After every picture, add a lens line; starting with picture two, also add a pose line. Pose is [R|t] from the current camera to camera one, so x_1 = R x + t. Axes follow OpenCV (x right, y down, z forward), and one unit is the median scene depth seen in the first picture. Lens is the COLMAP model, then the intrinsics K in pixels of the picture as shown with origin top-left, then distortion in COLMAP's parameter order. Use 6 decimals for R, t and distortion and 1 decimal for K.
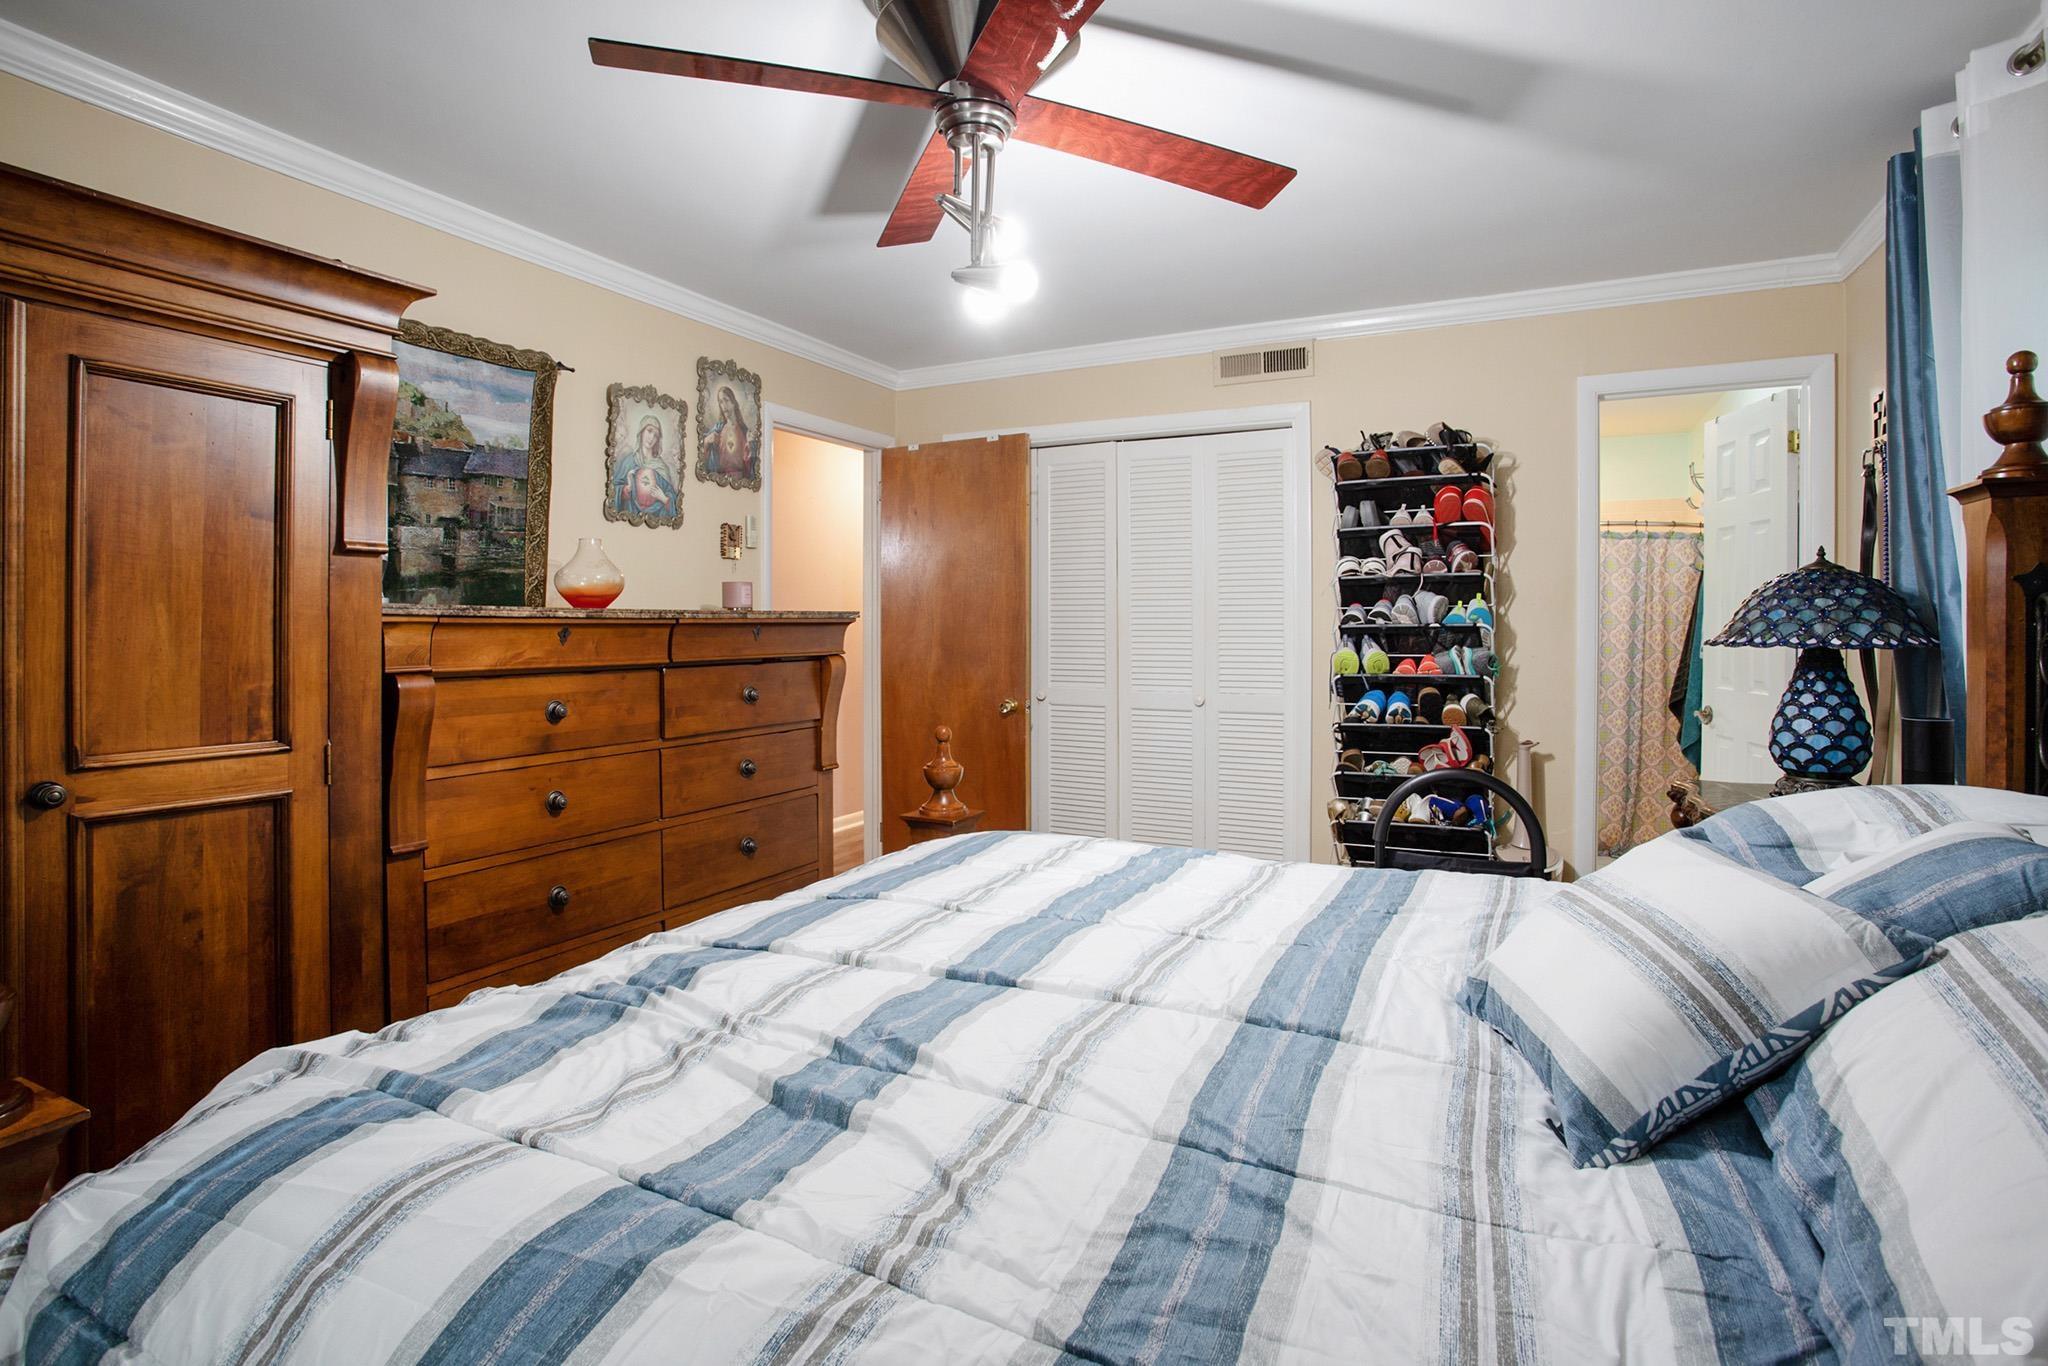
lens RADIAL K [[1002.3, 0, 1025.9], [0, 1002.3, 677.3], [0, 0, 1]] dist [-0.057124, 0.022150]
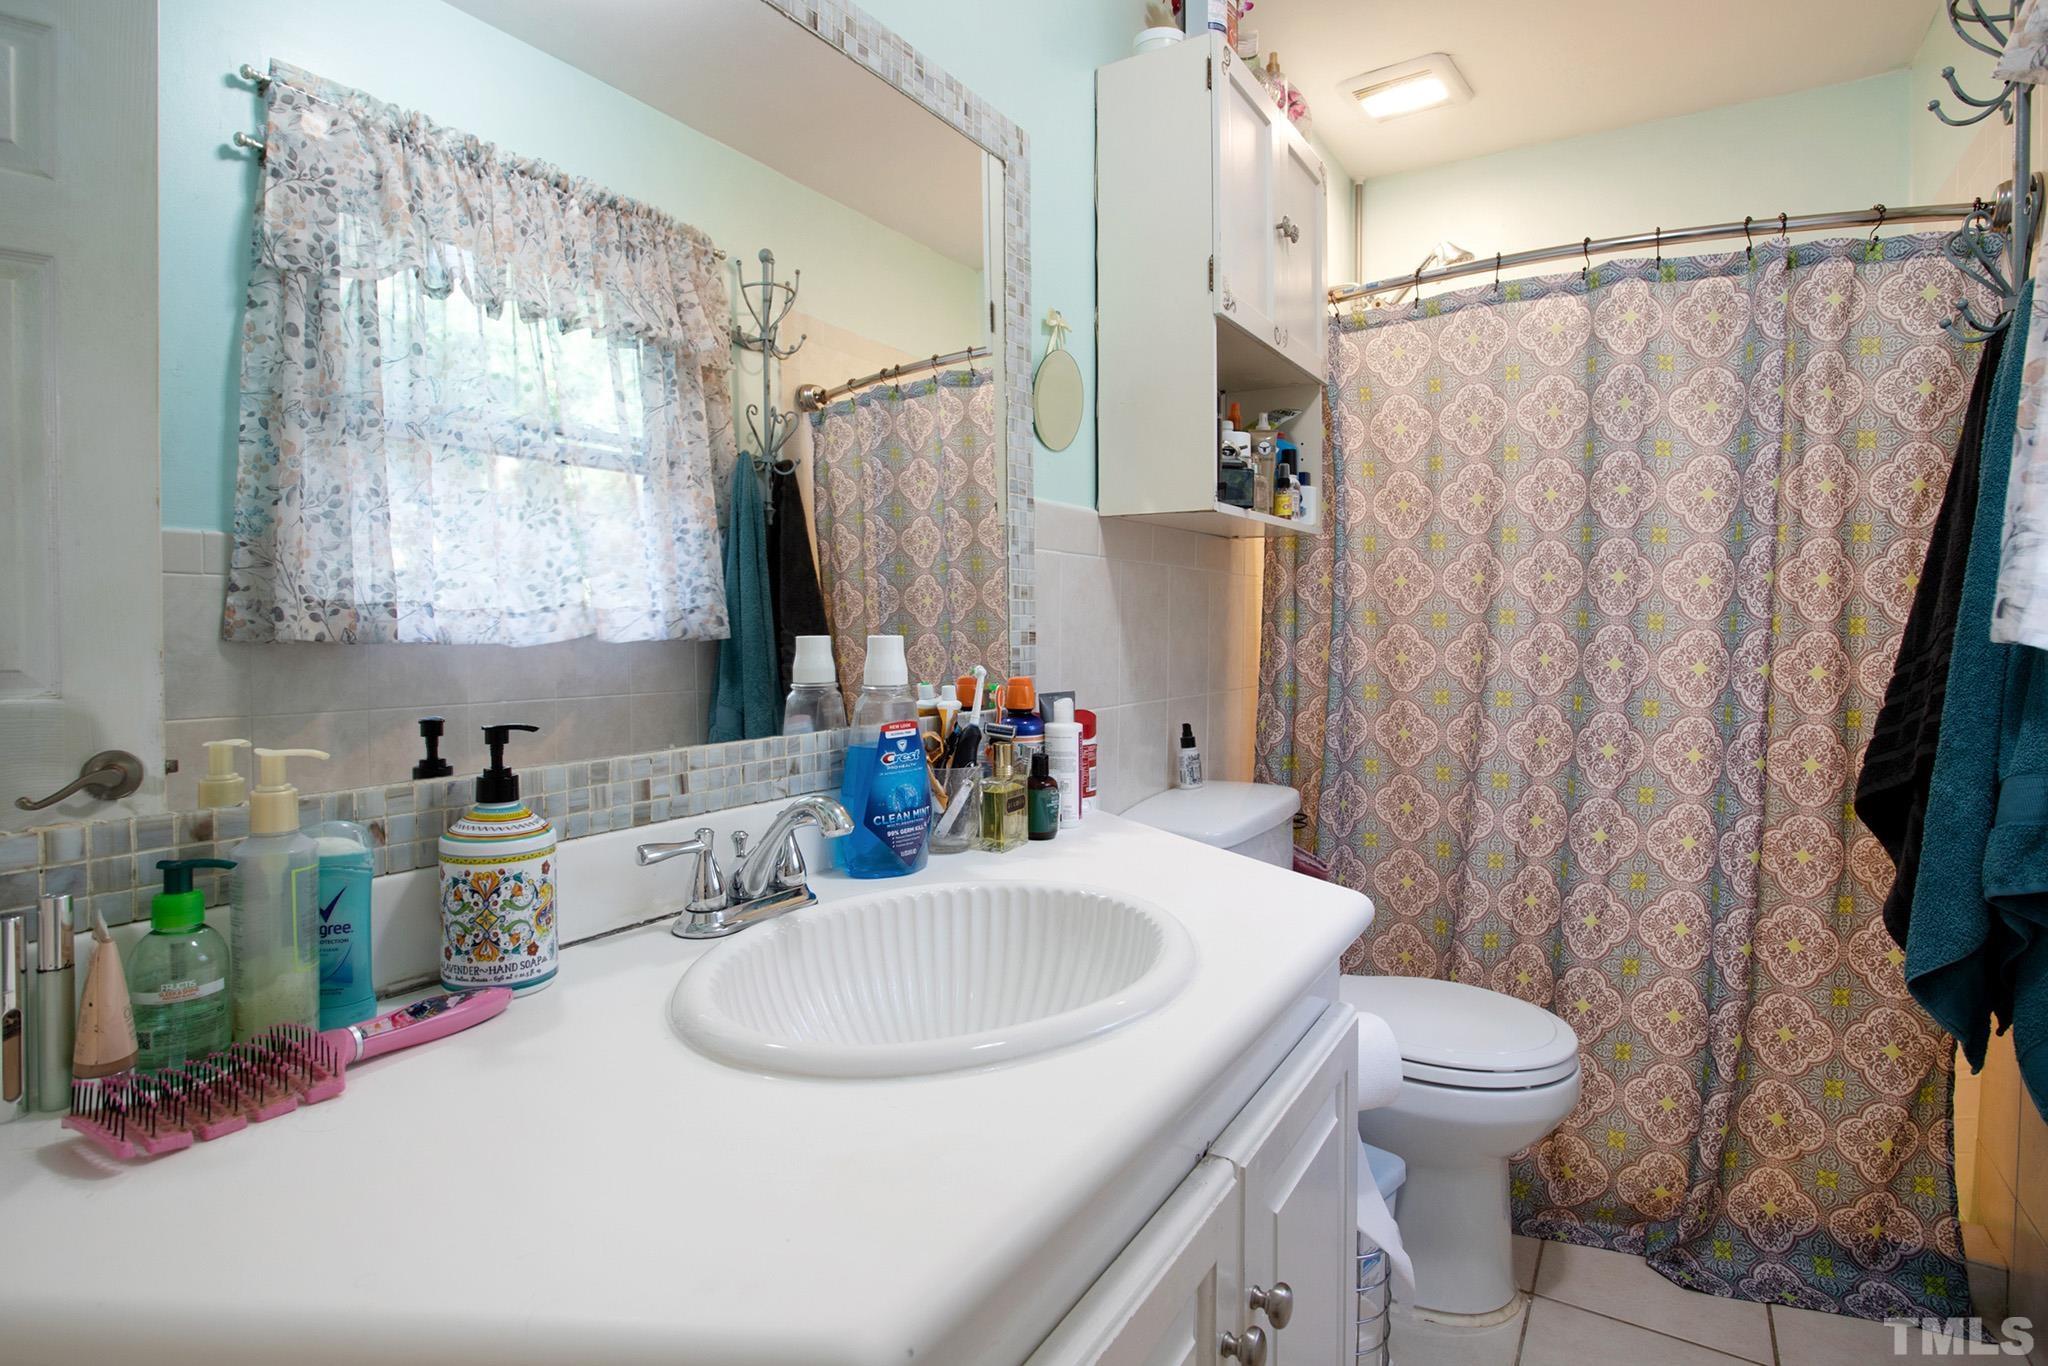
lens RADIAL K [[1002.3, 0, 1021.5], [0, 1002.3, 680.2], [0, 0, 1]] dist [-0.057124, 0.022150]
pose [[0.993908, 0.007595, -0.109947, 0.426116], [-0.006624, 0.999936, 0.009189, -0.010128], [0.110010, -0.008404, 0.993895, 0.665333]]
